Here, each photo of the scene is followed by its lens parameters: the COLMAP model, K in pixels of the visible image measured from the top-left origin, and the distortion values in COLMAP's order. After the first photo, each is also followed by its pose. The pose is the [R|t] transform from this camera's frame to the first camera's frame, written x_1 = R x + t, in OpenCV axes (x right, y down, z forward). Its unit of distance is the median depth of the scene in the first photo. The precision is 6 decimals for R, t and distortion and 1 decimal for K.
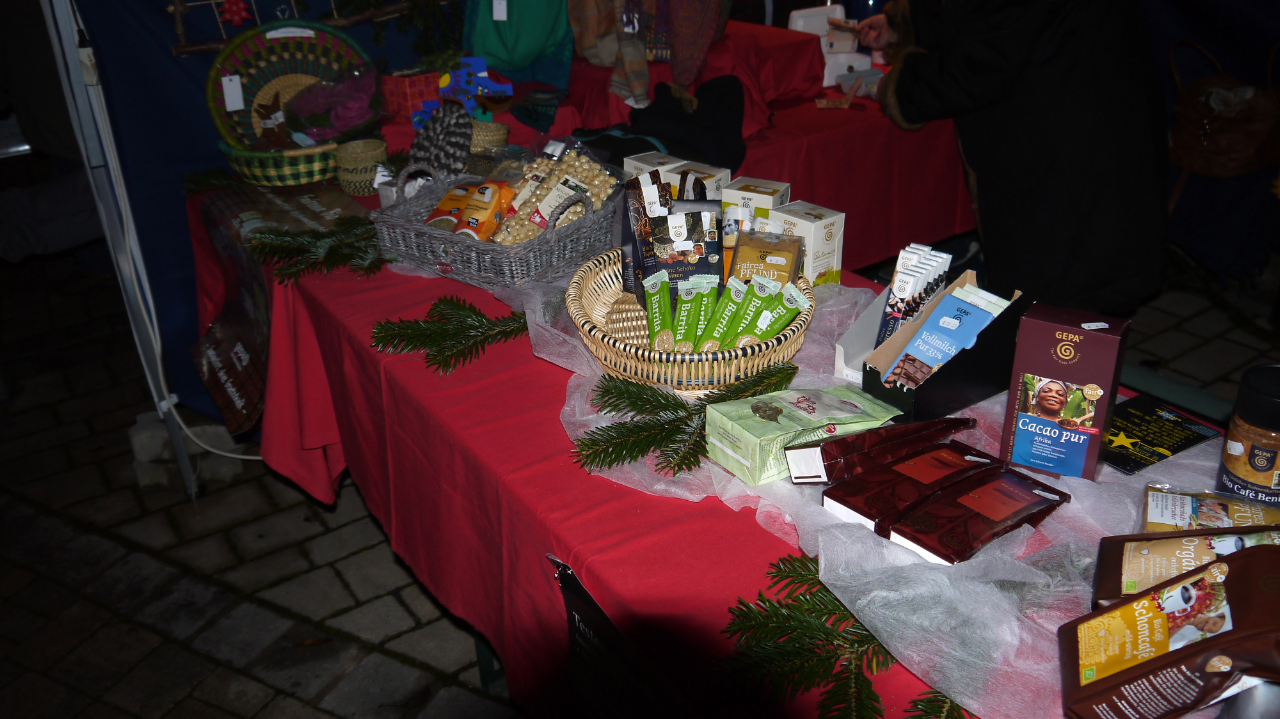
lens RADIAL K [[1061.3, 0, 637.8], [0, 1061.3, 366.3], [0, 0, 1]] dist [-0.048396, 0.035569]
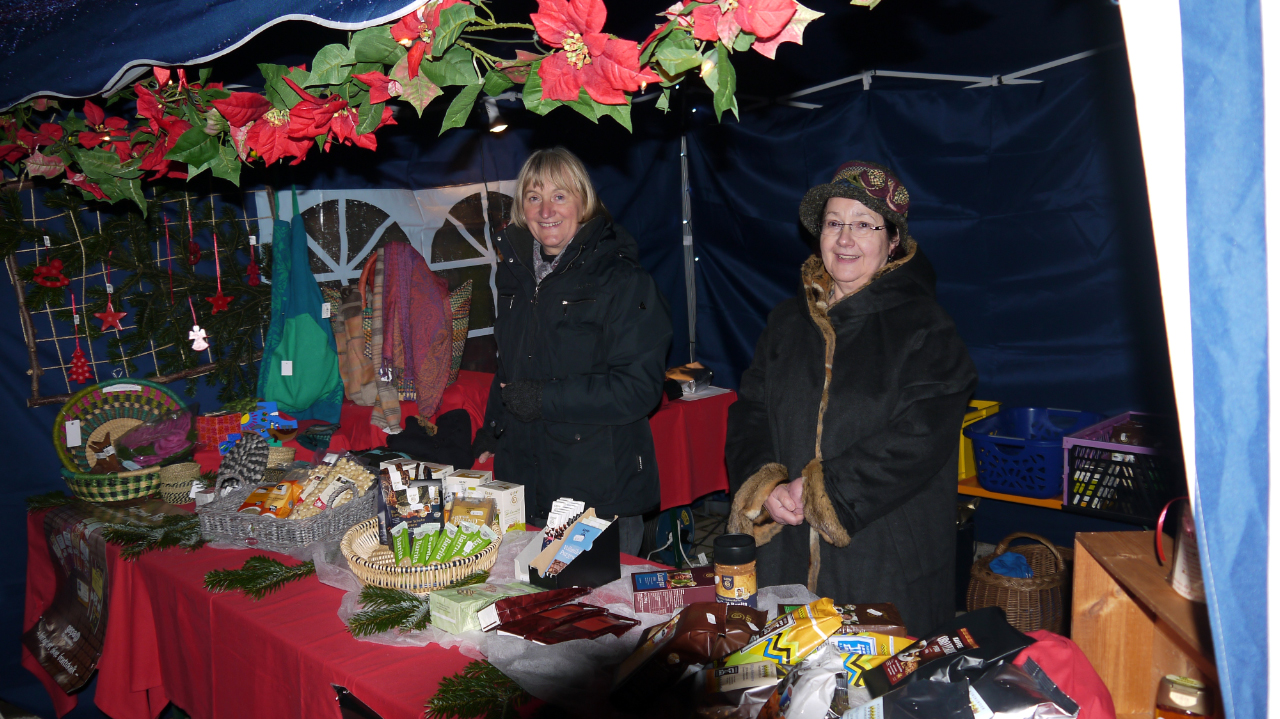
lens RADIAL K [[1061.3, 0, 646.1], [0, 1061.3, 359.0], [0, 0, 1]] dist [-0.048396, 0.035569]
pose [[0.975019, -0.025575, 0.220646, 0.027395], [0.095575, 0.944997, -0.312804, 0.165171], [-0.200510, 0.326078, 0.923834, -0.481716]]
